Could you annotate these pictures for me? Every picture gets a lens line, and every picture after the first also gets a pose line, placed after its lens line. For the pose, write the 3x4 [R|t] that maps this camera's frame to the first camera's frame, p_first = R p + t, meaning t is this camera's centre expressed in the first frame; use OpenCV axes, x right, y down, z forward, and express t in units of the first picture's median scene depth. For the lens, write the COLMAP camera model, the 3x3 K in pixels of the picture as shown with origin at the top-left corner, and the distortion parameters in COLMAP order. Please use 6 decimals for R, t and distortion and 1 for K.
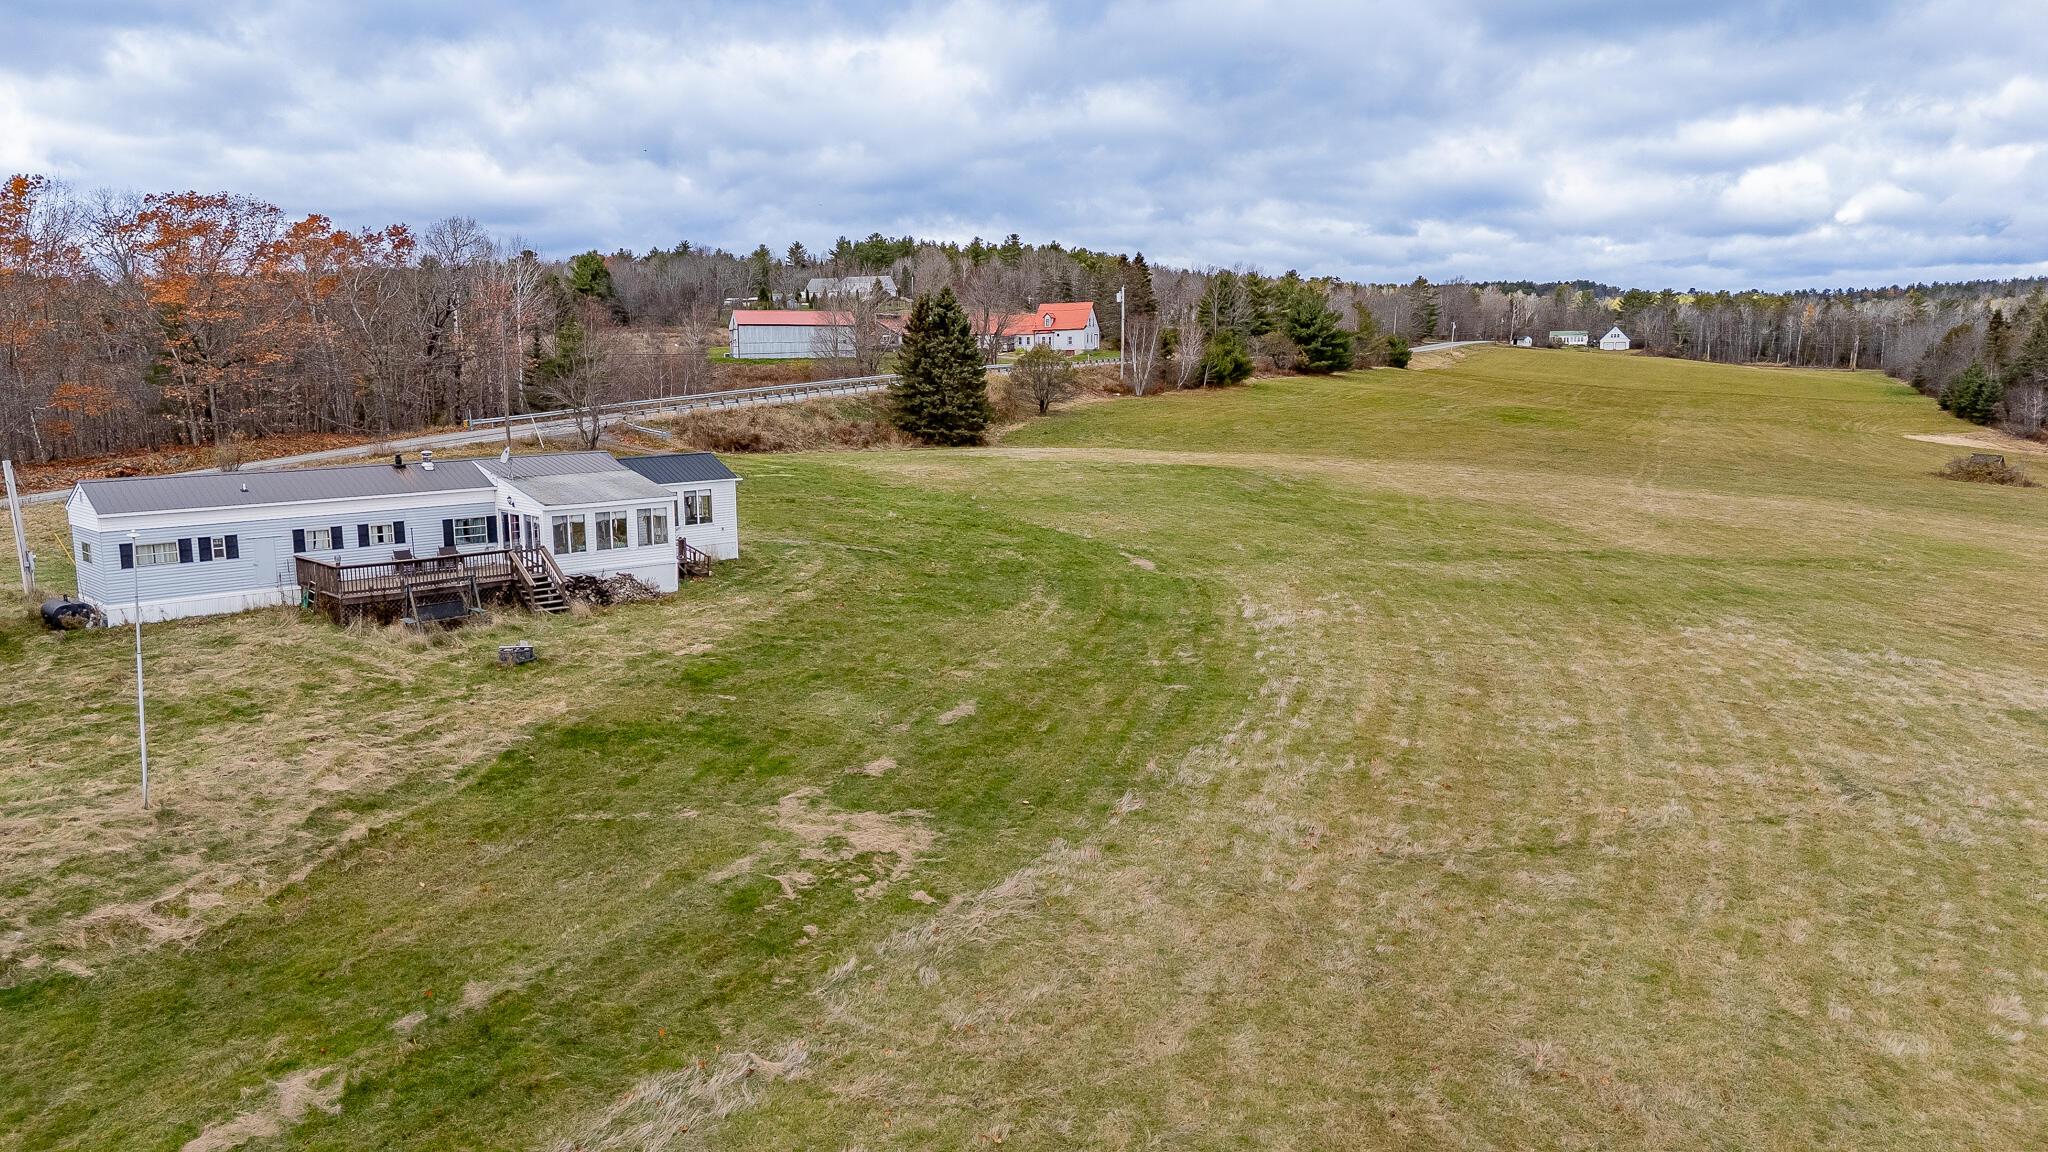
lens RADIAL K [[1488.1, 0, 1024.0], [0, 1488.1, 576.0], [0, 0, 1]] dist [0.078903, -0.065238]
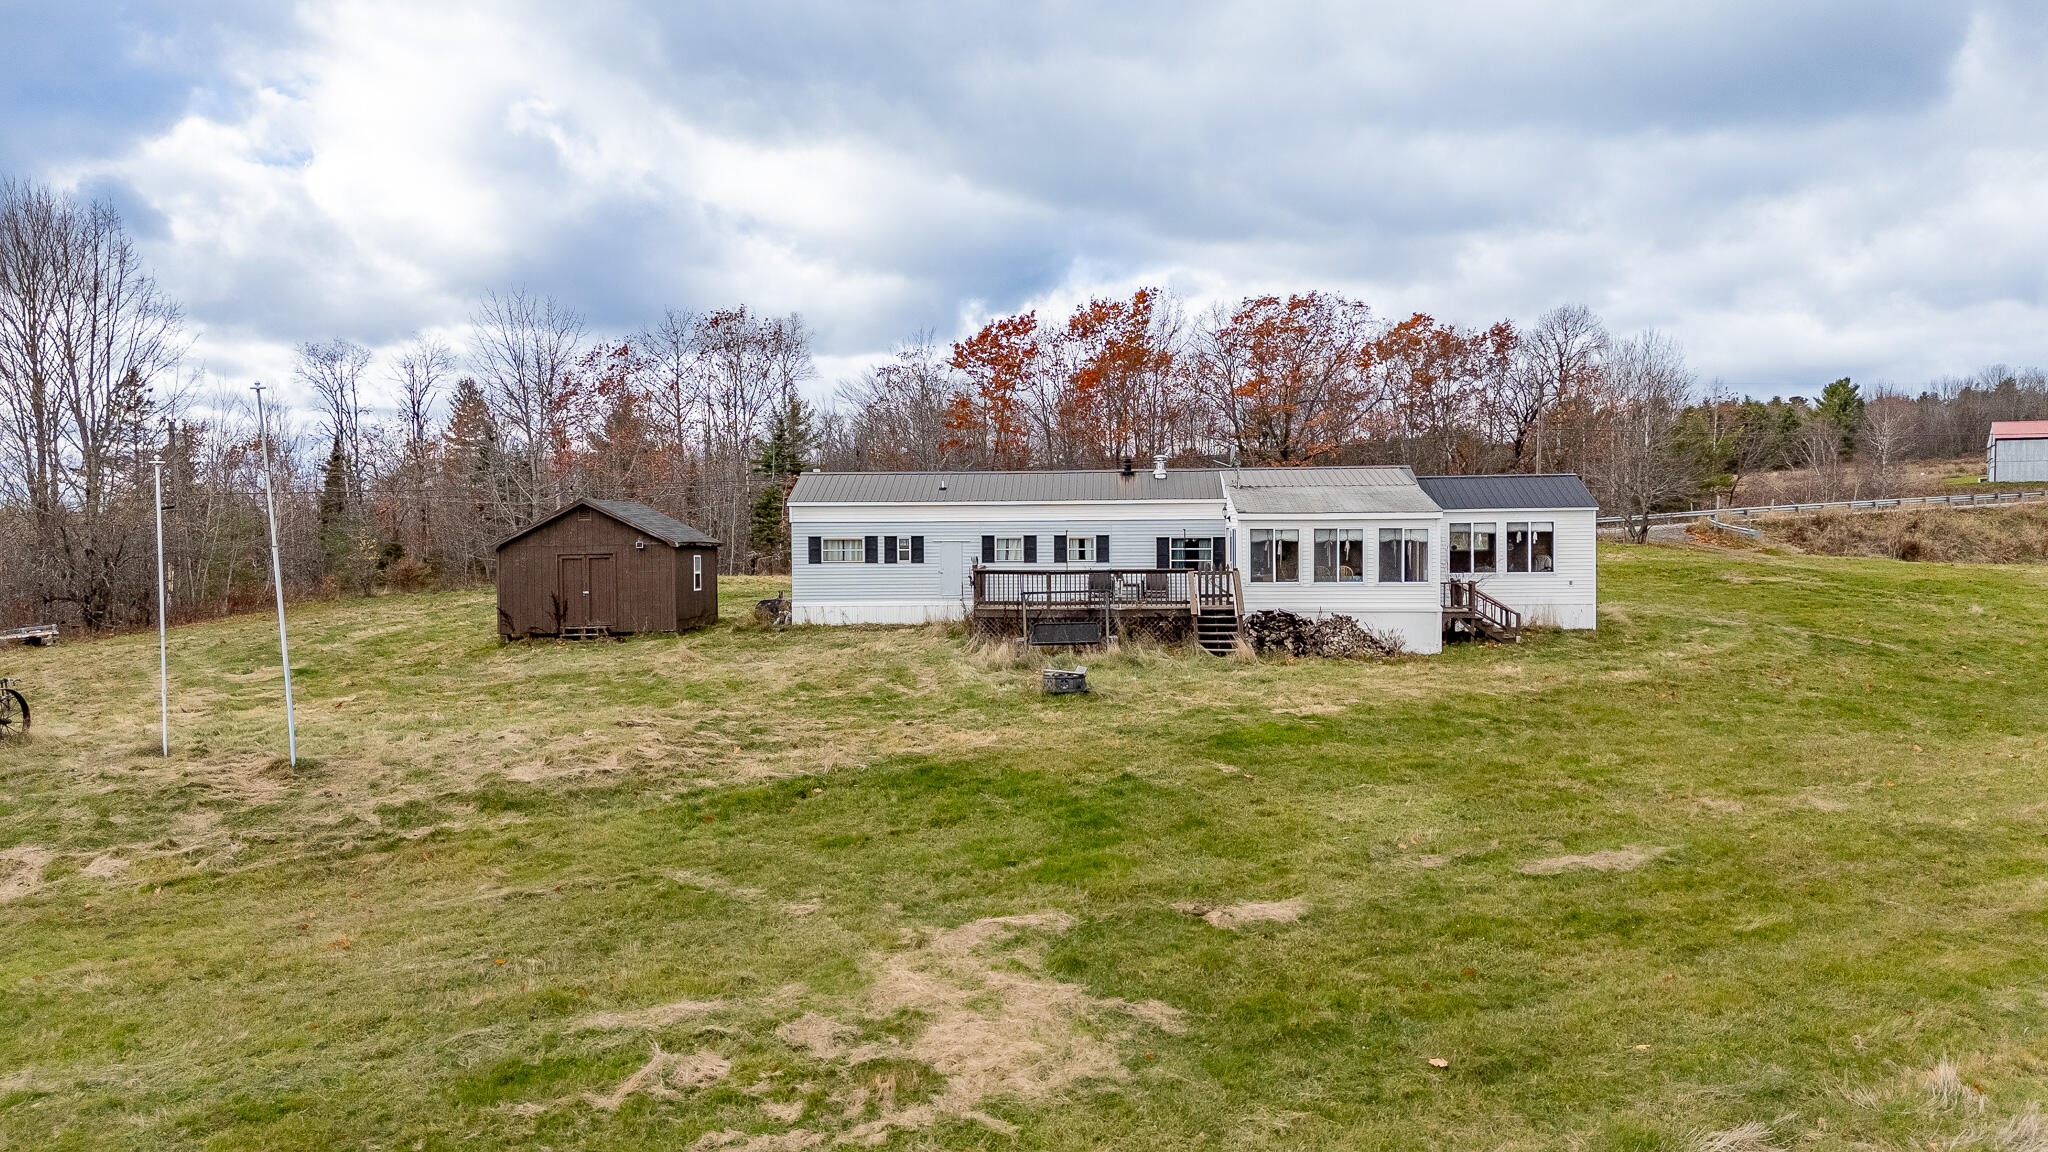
lens RADIAL K [[1502.7, 0, 1029.2], [0, 1502.7, 565.3], [0, 0, 1]] dist [0.084184, -0.079859]
pose [[0.697560, 0.026480, -0.716037, 0.135230], [-0.110501, 0.991338, -0.070989, 0.041699], [0.707955, 0.128642, 0.694443, 0.415448]]
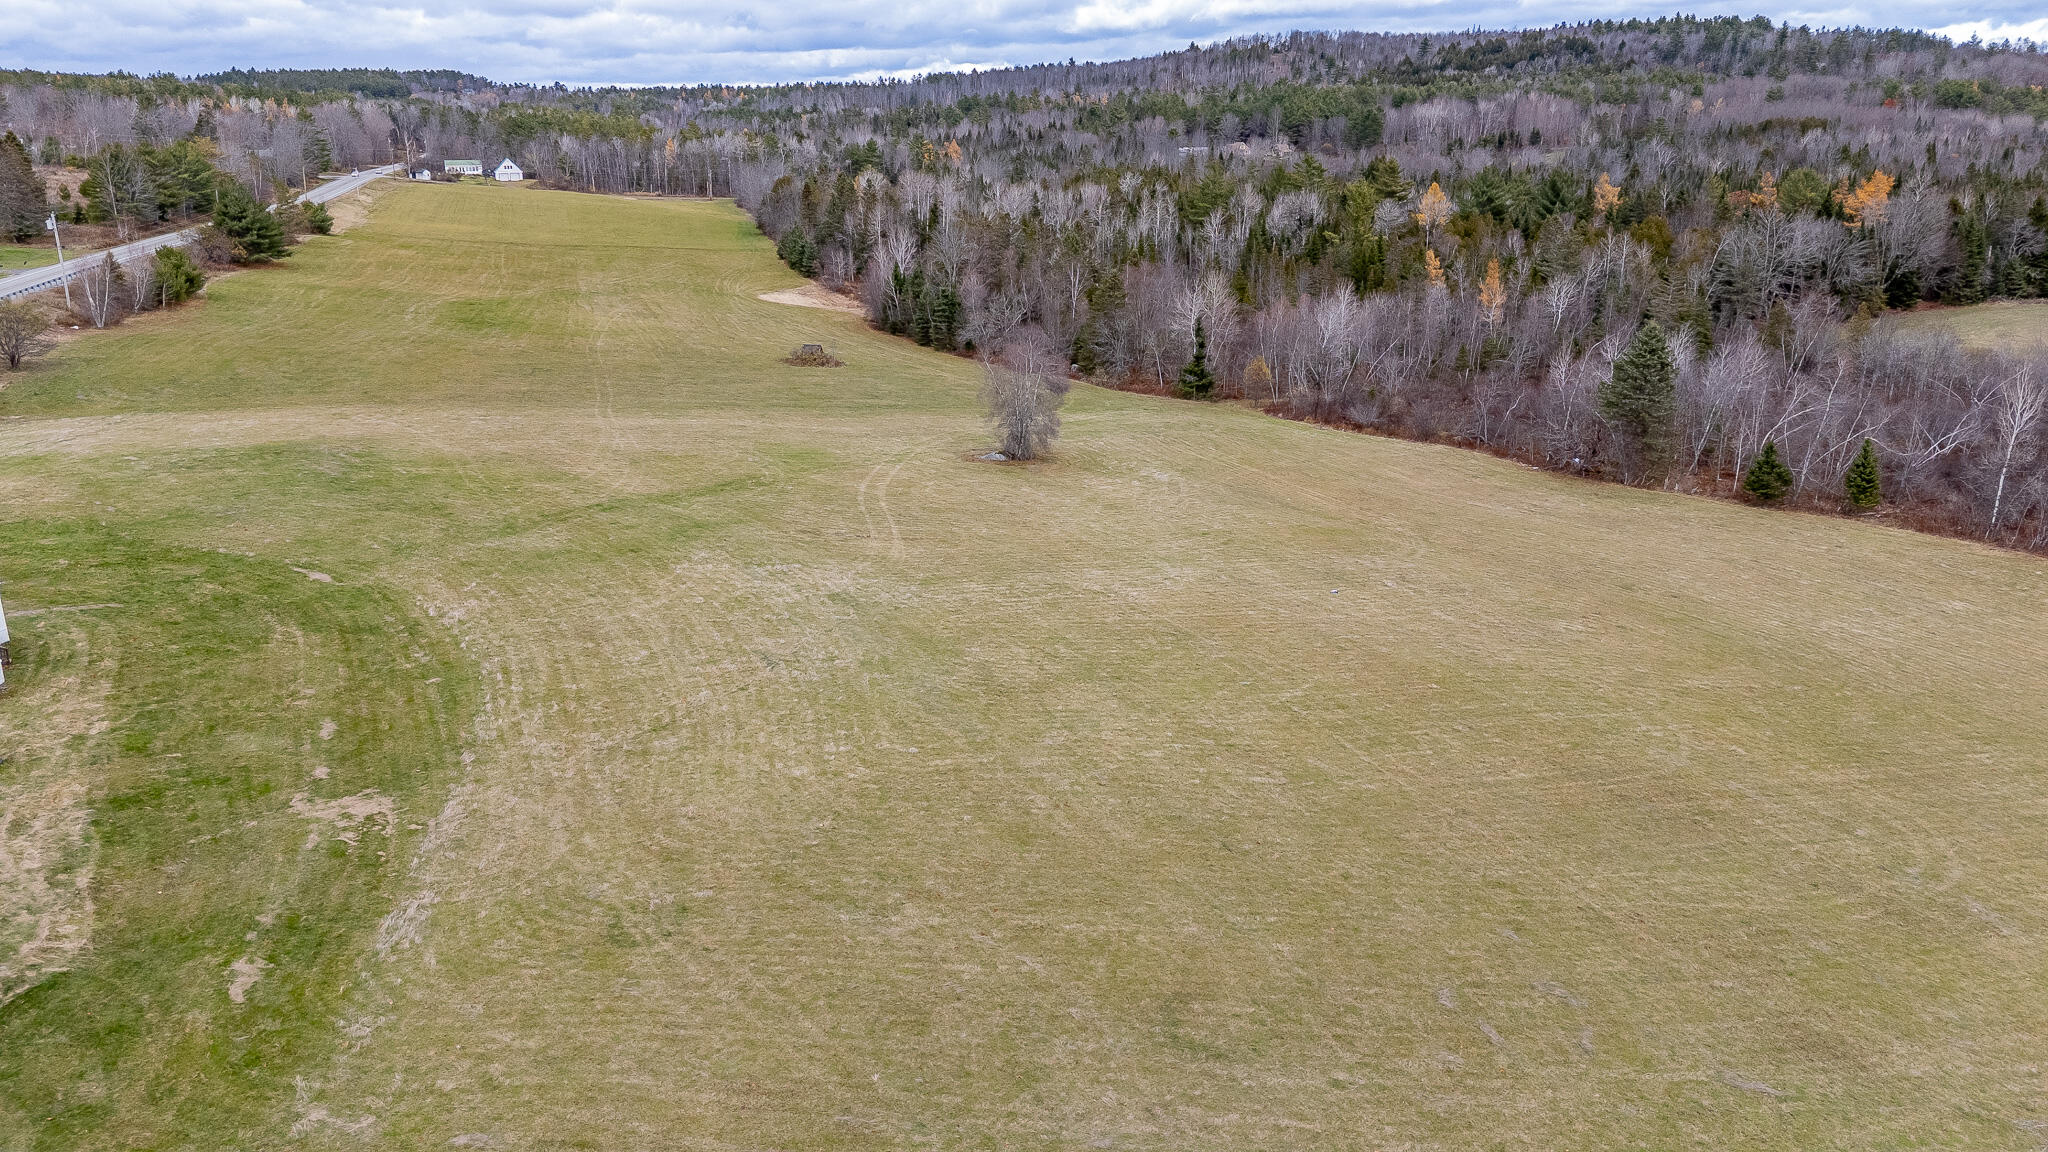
lens RADIAL K [[1500.1, 0, 1024.0], [0, 1500.1, 576.0], [0, 0, 1]] dist [0.103545, -0.164363]
pose [[0.766753, -0.188647, 0.613597, -0.391846], [0.103014, 0.979617, 0.172451, -0.252866], [-0.633622, -0.069018, 0.770558, -0.727331]]
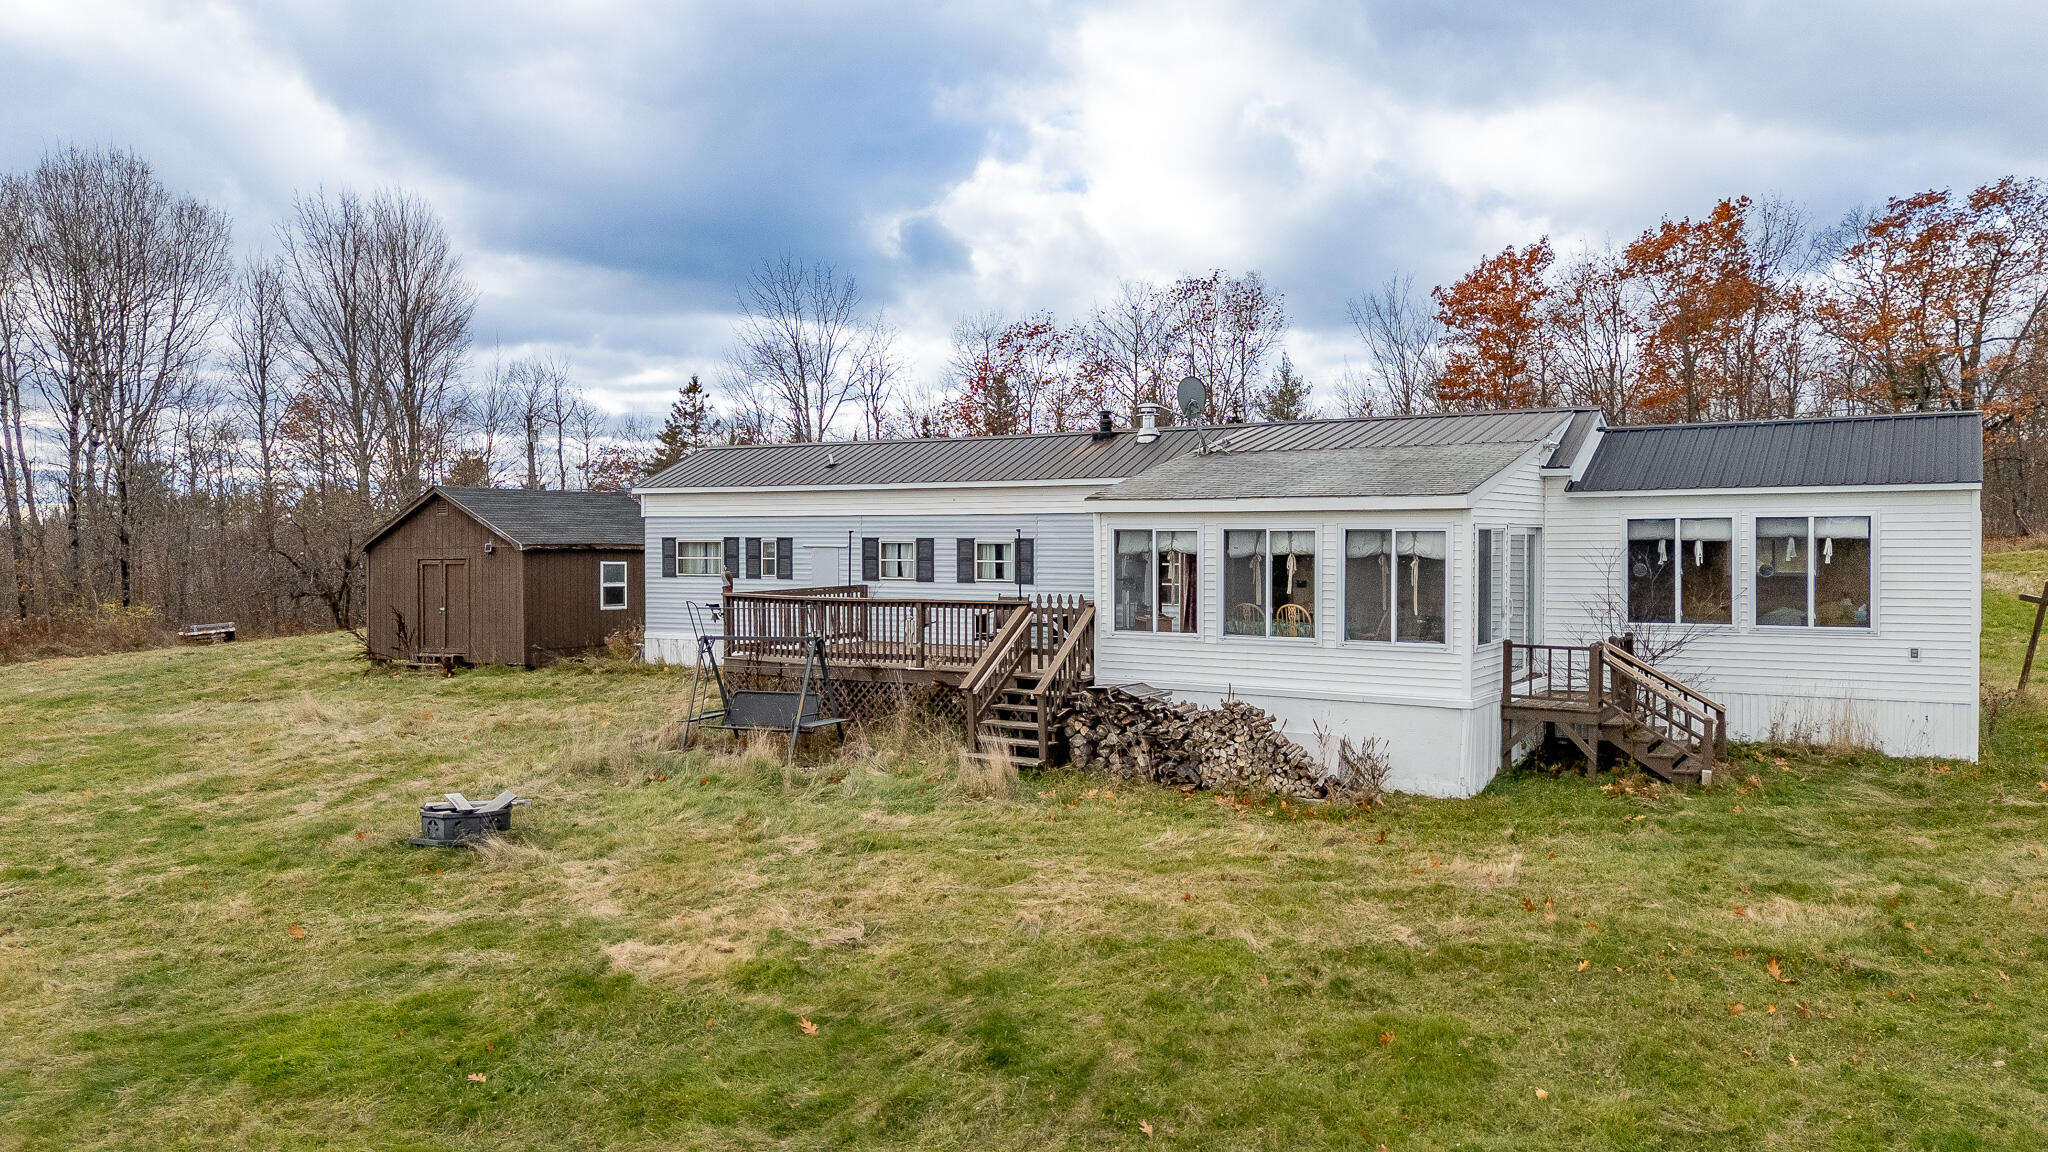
lens RADIAL K [[1536.1, 0, 1024.0], [0, 1536.1, 576.0], [0, 0, 1]] dist [0.008324, 0.003620]
pose [[0.264260, 0.040500, -0.963601, 0.056019], [-0.147477, 0.989065, 0.001126, -0.024738], [0.953109, 0.141811, 0.267343, 0.873420]]
